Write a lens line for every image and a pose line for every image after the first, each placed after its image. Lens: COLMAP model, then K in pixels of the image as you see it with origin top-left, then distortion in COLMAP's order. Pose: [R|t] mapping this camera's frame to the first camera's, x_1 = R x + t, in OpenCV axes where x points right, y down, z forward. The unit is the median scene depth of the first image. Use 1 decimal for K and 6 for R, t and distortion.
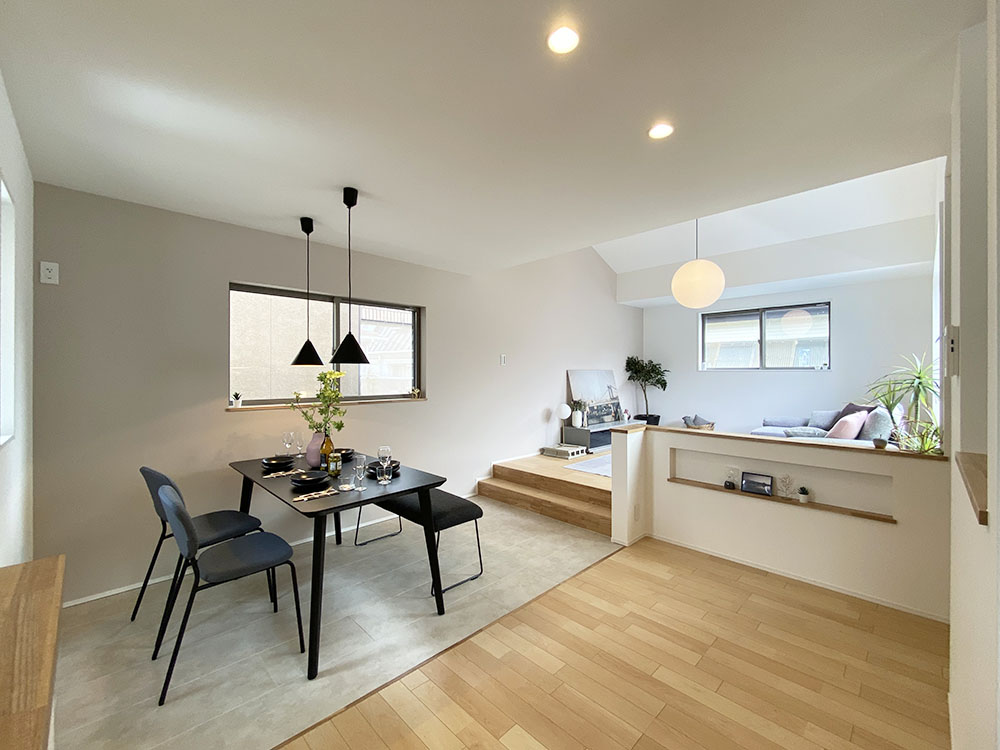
lens RADIAL K [[417.7, 0, 496.5], [0, 417.7, 368.6], [0, 0, 1]] dist [0.003415, -0.000070]
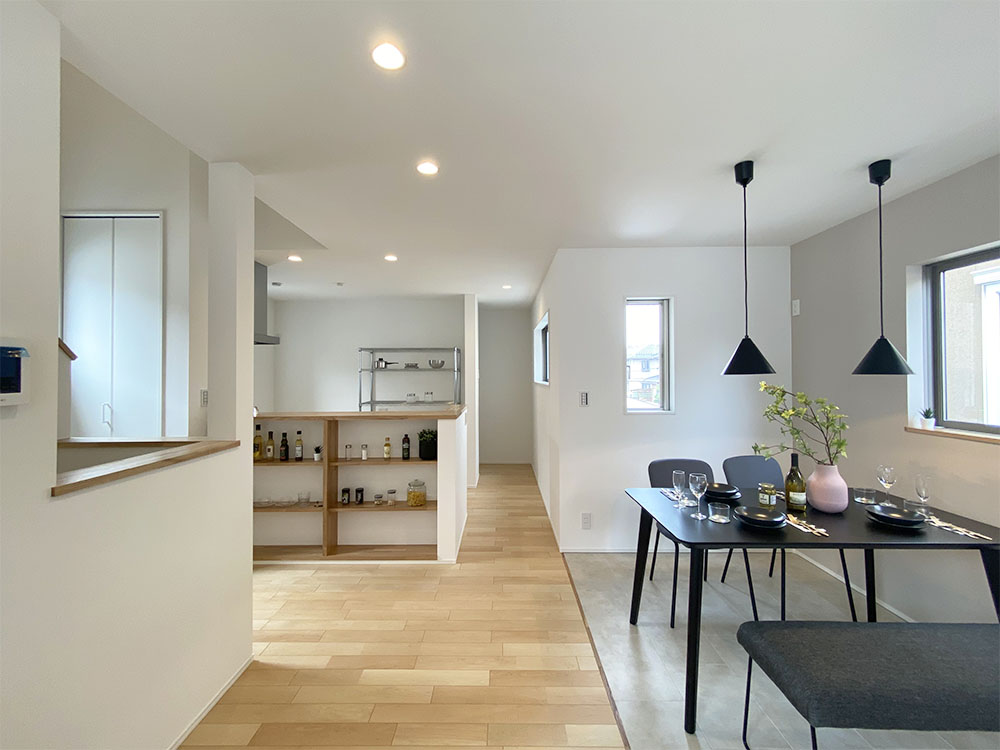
lens RADIAL K [[415.8, 0, 497.9], [0, 415.8, 370.6], [0, 0, 1]] dist [0.015765, -0.000098]
pose [[-0.707456, -0.005306, -0.706737, 0.360114], [0.009679, 0.999805, -0.017196, -0.006955], [0.706691, -0.019006, -0.707267, 0.773743]]
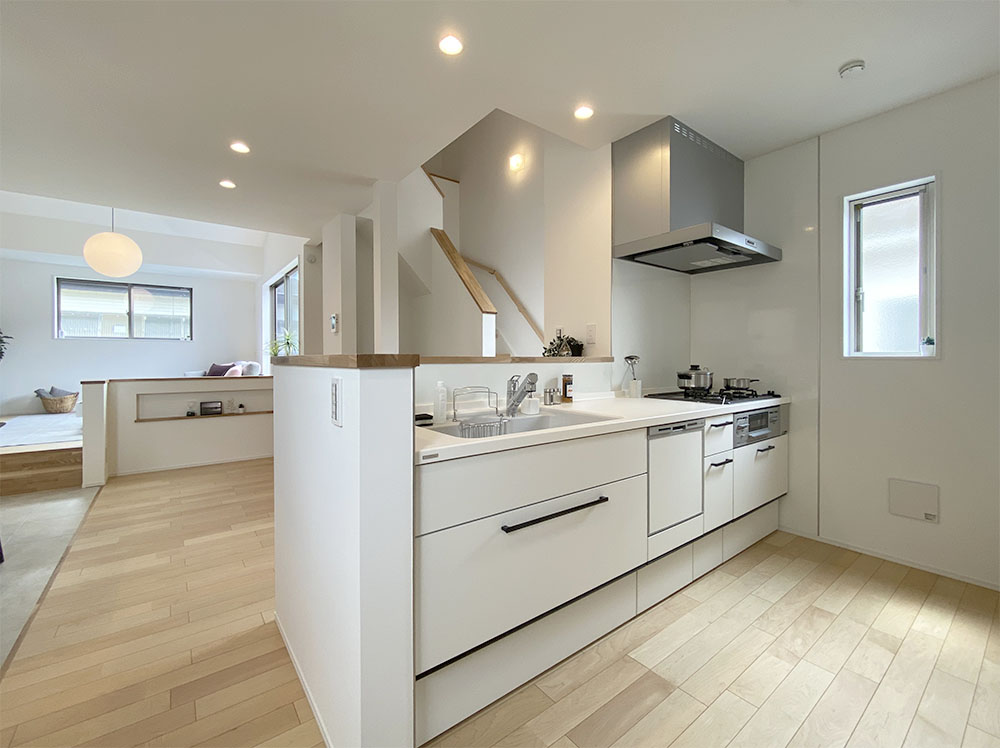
lens RADIAL K [[429.5, 0, 500.8], [0, 429.5, 357.0], [0, 0, 1]] dist [-0.000103, -0.000266]
pose [[0.117082, -0.002433, 0.993119, -0.587044], [-0.006182, 0.999976, 0.003179, 0.061095], [-0.993103, -0.006512, 0.117064, -0.153841]]
